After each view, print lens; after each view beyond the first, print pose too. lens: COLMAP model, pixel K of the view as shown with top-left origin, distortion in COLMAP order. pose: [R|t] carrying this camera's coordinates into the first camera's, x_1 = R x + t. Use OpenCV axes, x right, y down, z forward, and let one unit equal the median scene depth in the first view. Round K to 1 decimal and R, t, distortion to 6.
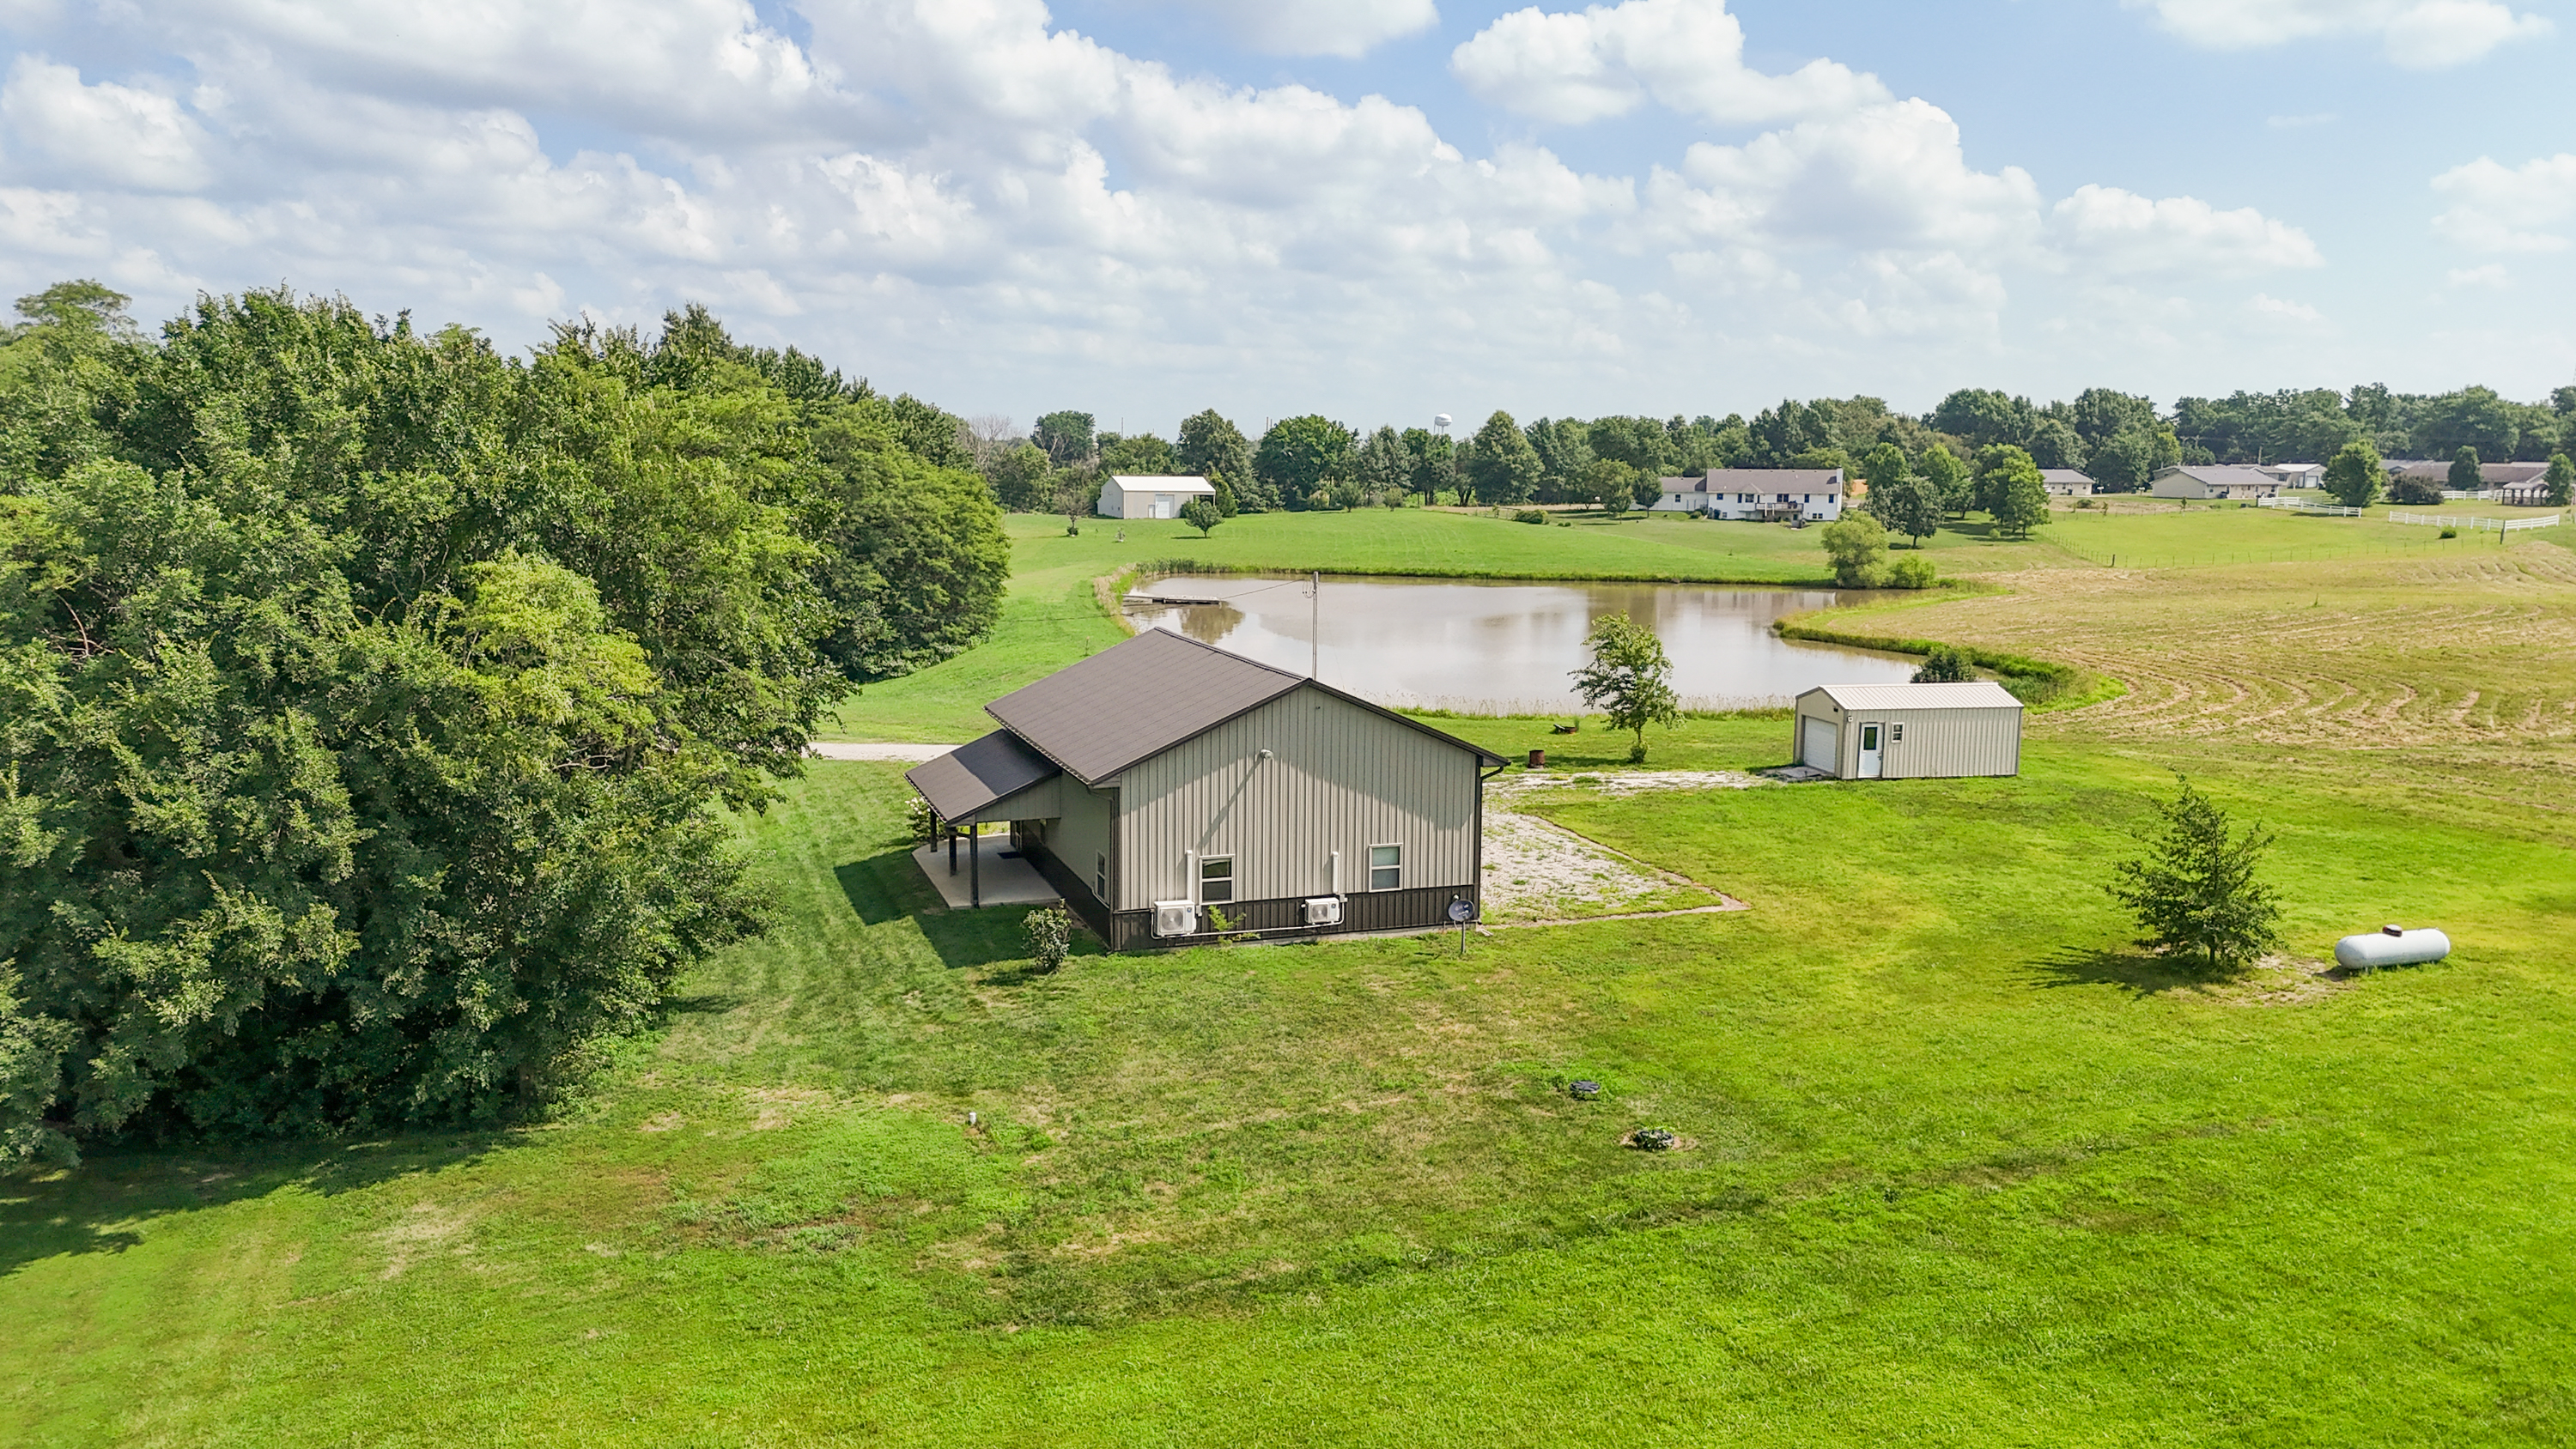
lens RADIAL K [[1887.3, 0, 1291.8], [0, 1887.3, 734.5], [0, 0, 1]] dist [0.080289, -0.098263]
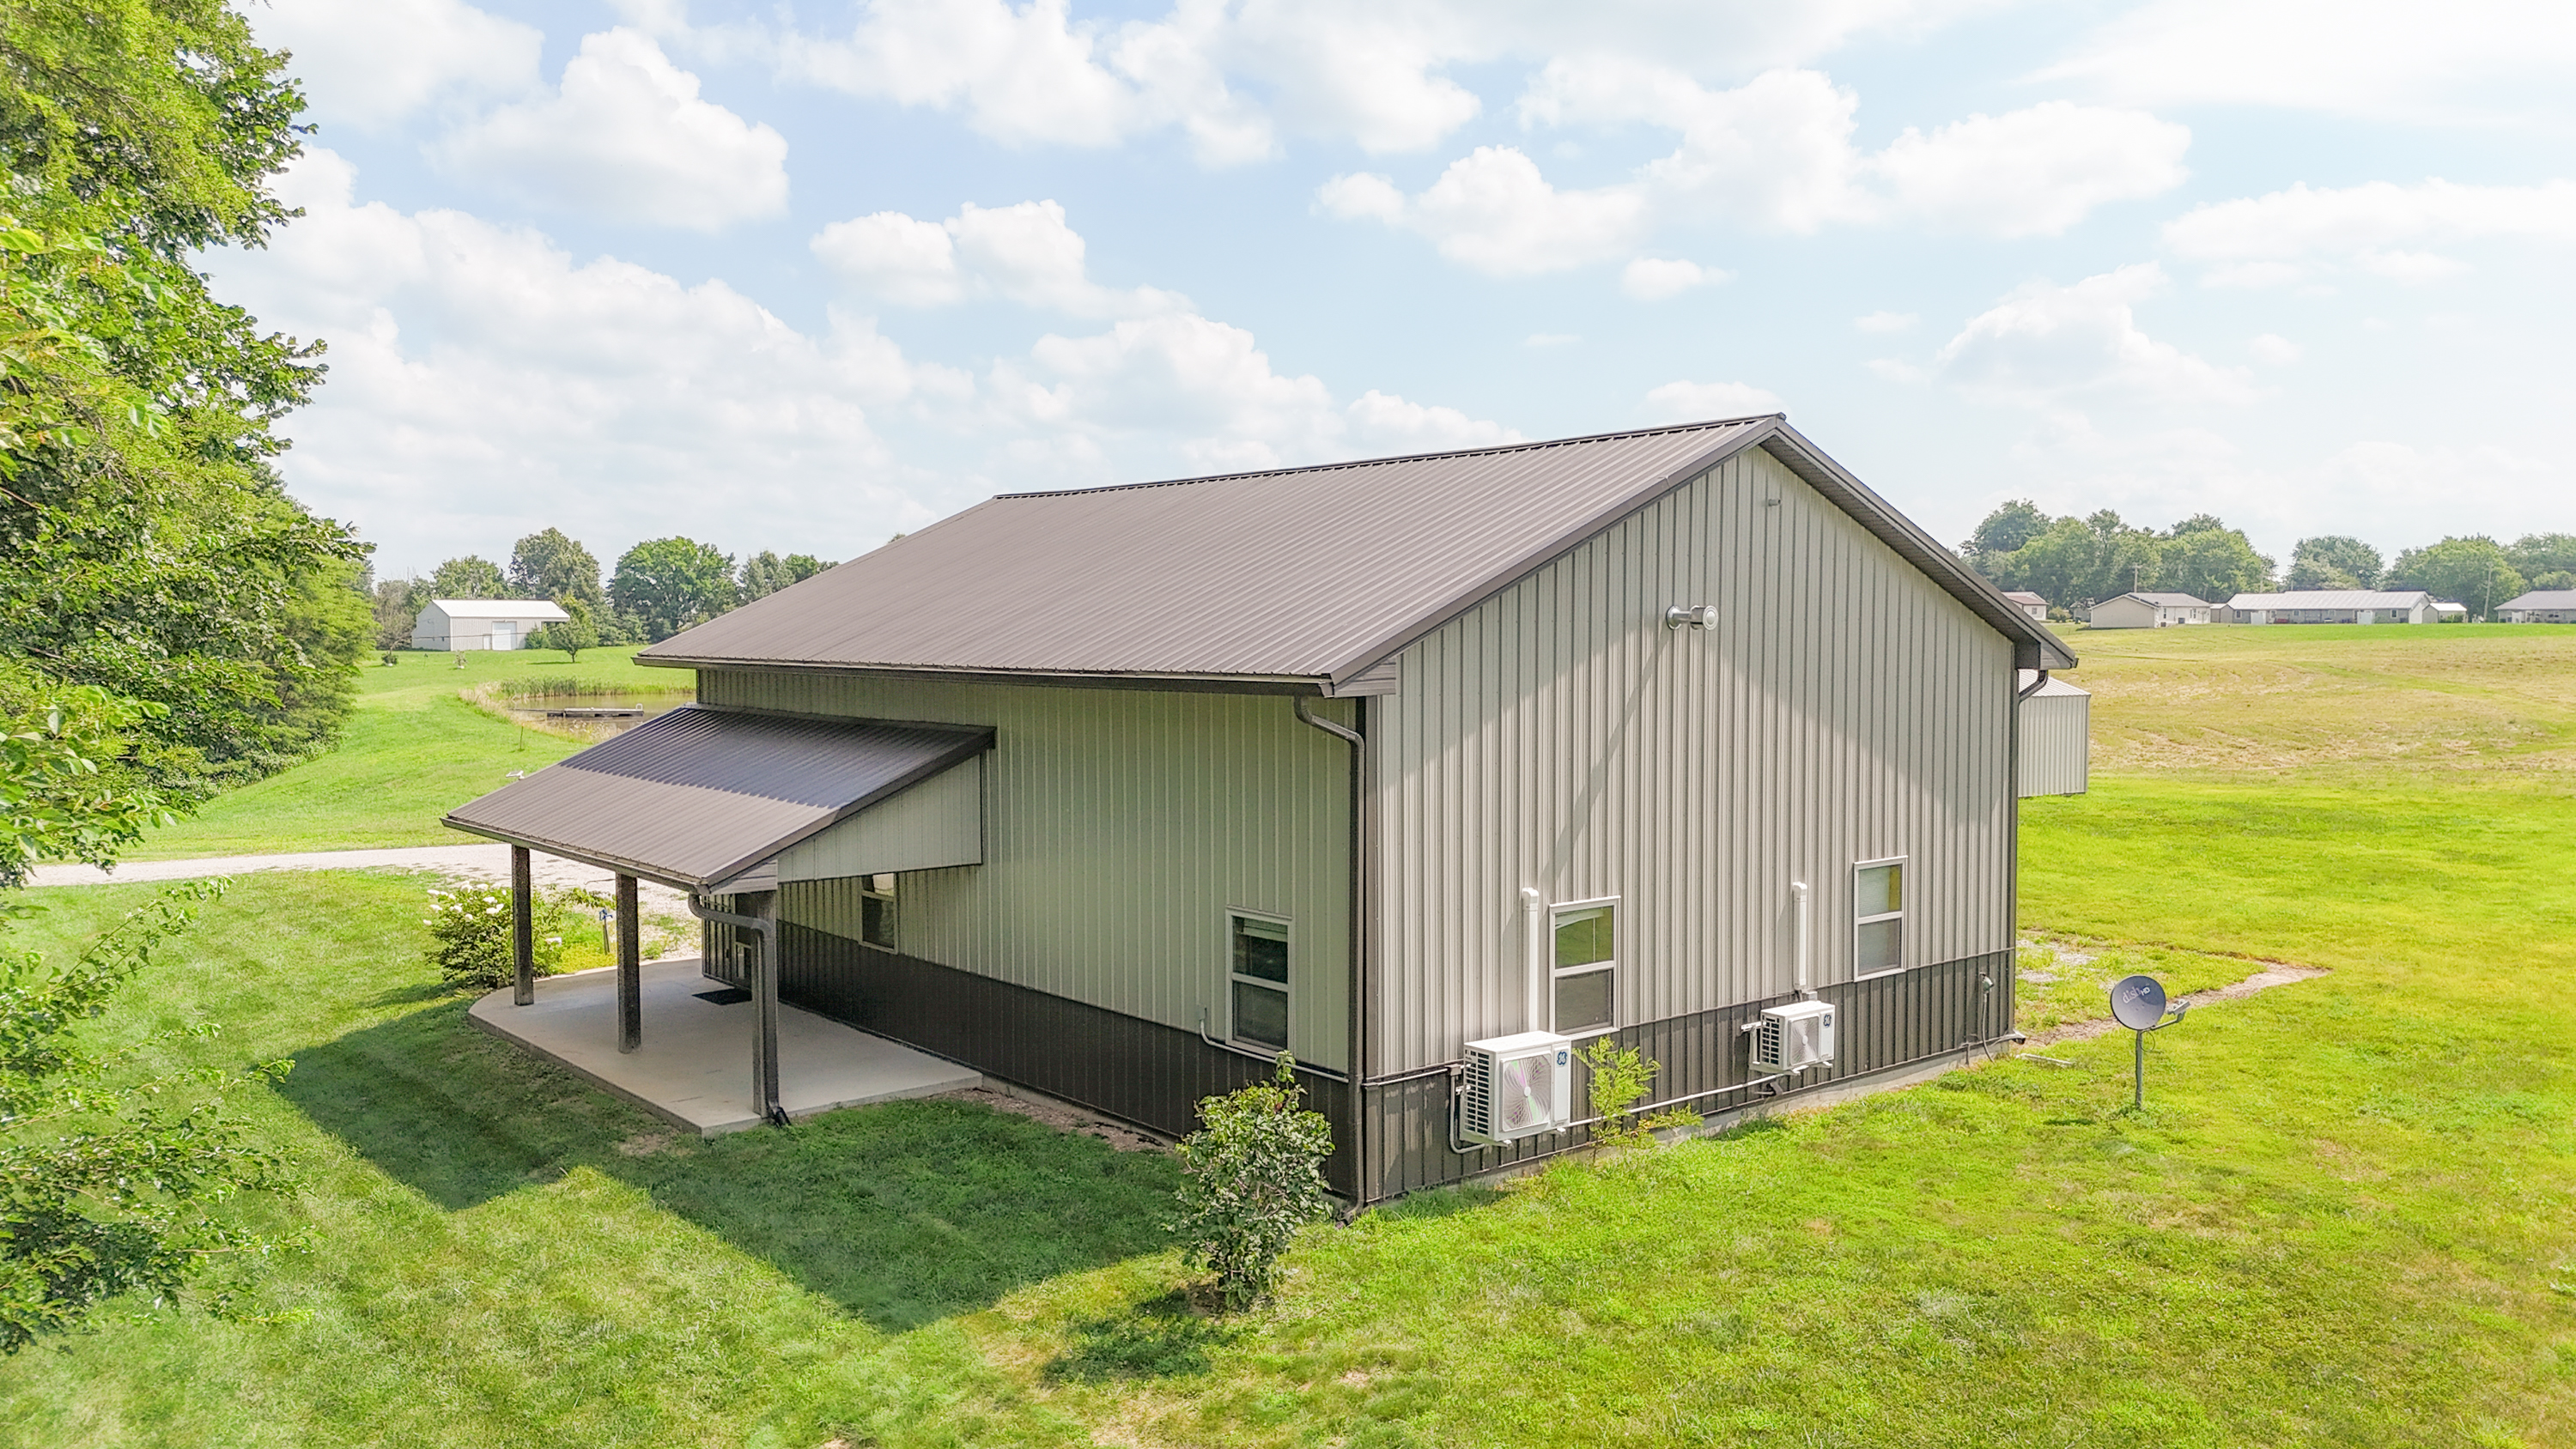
lens RADIAL K [[1887.3, 0, 1291.8], [0, 1887.3, 734.5], [0, 0, 1]] dist [0.080289, -0.098263]
pose [[0.937214, -0.031521, 0.347327, -0.210111], [0.063050, 0.994811, -0.079849, 0.056645], [-0.343007, 0.096734, 0.934339, 0.662192]]
